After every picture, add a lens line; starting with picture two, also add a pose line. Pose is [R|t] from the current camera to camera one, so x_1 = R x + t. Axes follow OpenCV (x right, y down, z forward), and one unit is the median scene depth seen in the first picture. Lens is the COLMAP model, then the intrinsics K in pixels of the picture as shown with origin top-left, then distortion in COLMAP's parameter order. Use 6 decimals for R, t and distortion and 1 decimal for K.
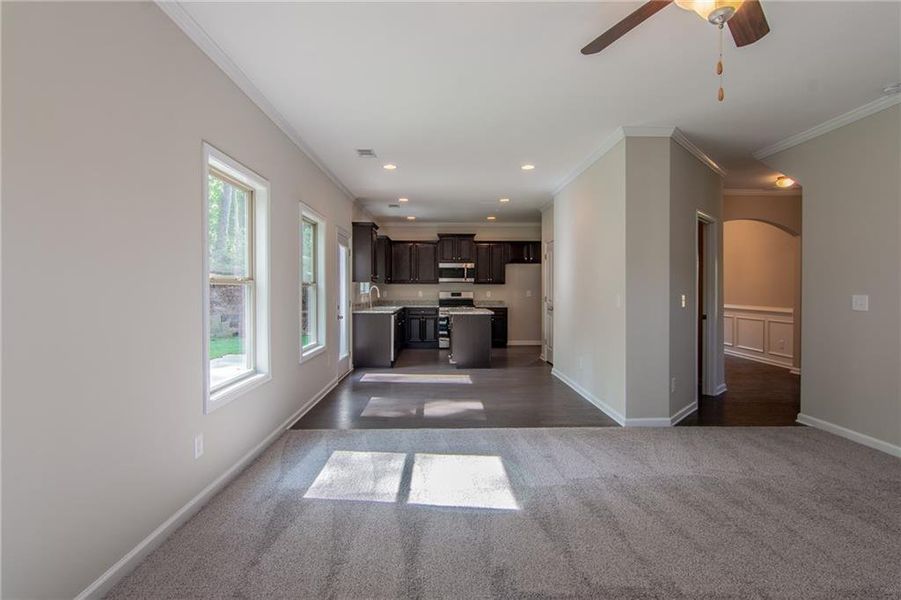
lens RADIAL K [[443.4, 0, 450.5], [0, 443.4, 300.0], [0, 0, 1]] dist [0.002528, 0.000379]
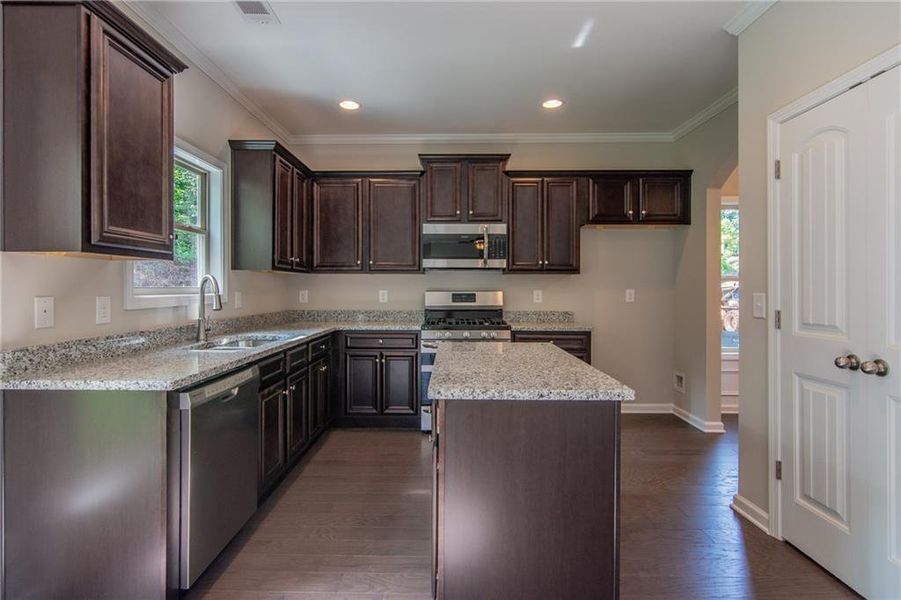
lens RADIAL K [[448.1, 0, 446.5], [0, 448.1, 287.0], [0, 0, 1]] dist [-0.001955, -0.000465]
pose [[0.999204, 0.000399, -0.039882, 0.013723], [-0.001156, 0.999819, -0.018969, -0.014645], [0.039867, 0.019000, 0.999024, 0.573387]]
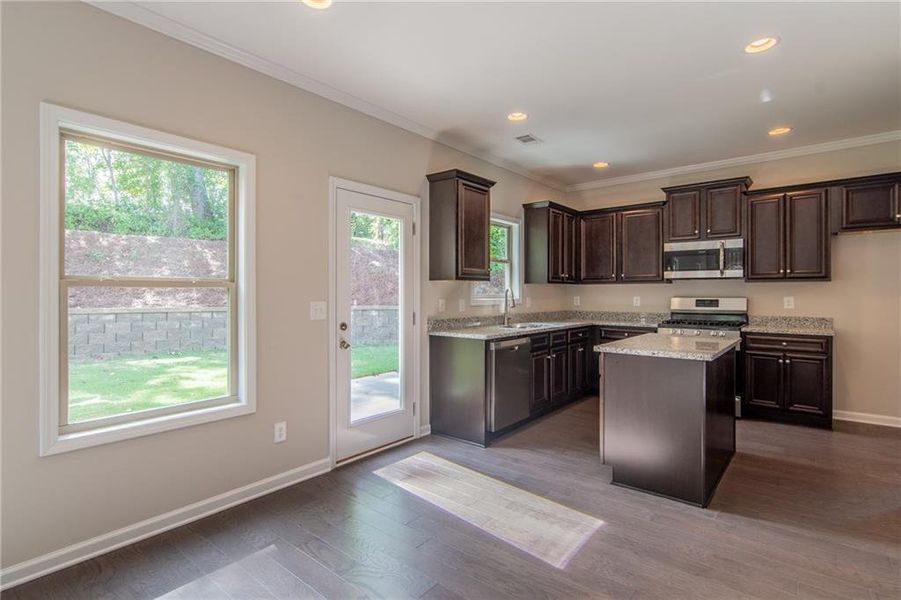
lens RADIAL K [[443.4, 0, 450.5], [0, 443.4, 300.0], [0, 0, 1]] dist [0.002528, 0.000379]
pose [[0.755057, 0.007993, -0.655610, 0.127951], [-0.010810, 0.999942, -0.000259, -0.012696], [0.655570, 0.007283, 0.755099, 0.432116]]
